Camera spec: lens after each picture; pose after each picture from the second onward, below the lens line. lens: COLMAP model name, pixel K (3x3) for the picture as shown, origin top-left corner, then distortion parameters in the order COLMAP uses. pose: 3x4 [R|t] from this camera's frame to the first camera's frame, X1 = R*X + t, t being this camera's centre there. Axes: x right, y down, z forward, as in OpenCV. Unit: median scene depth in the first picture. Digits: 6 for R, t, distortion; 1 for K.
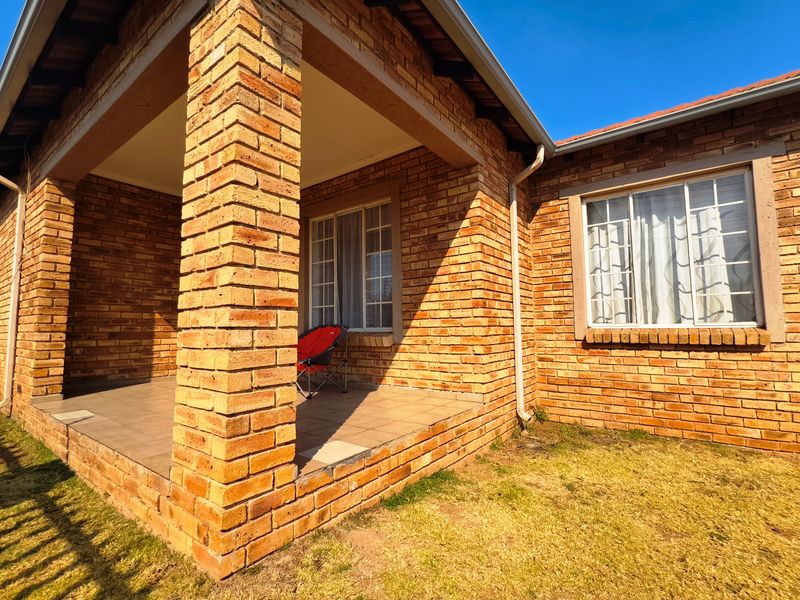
lens RADIAL K [[369.2, 0, 400.0], [0, 369.2, 300.0], [0, 0, 1]] dist [-0.001762, -0.000638]
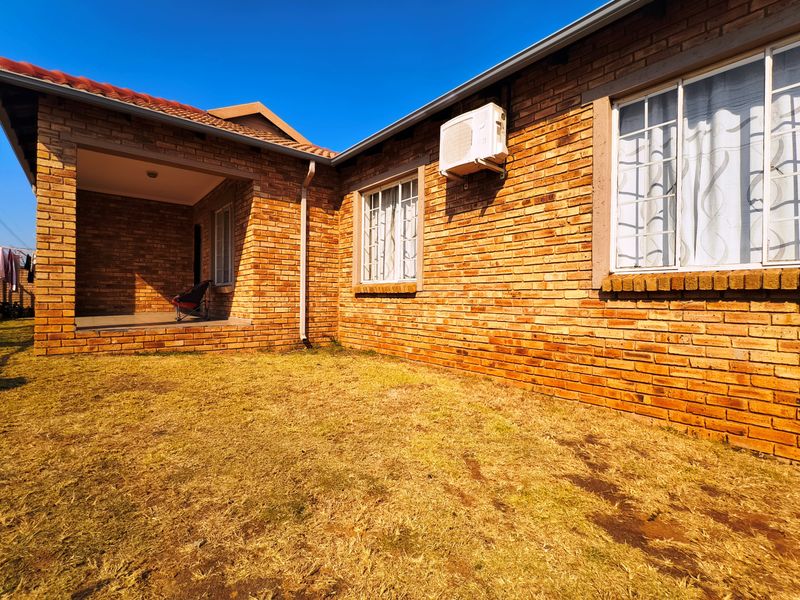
lens RADIAL K [[369.2, 0, 400.0], [0, 369.2, 300.0], [0, 0, 1]] dist [-0.001762, -0.000638]
pose [[0.973825, 0.019177, -0.226487, 1.072283], [-0.000297, 0.996541, 0.083104, 0.020661], [0.227298, -0.080862, 0.970462, -0.416771]]
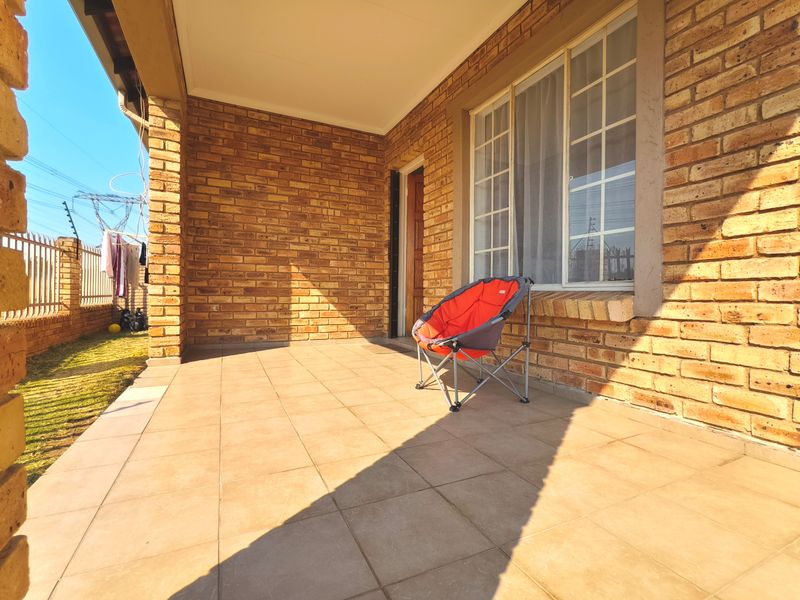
lens RADIAL K [[369.2, 0, 400.0], [0, 369.2, 300.0], [0, 0, 1]] dist [-0.001762, -0.000638]
pose [[0.885311, 0.026002, -0.464271, -0.064415], [0.019678, 0.995446, 0.093276, 0.049224], [0.464582, -0.091715, 0.880768, 0.456723]]
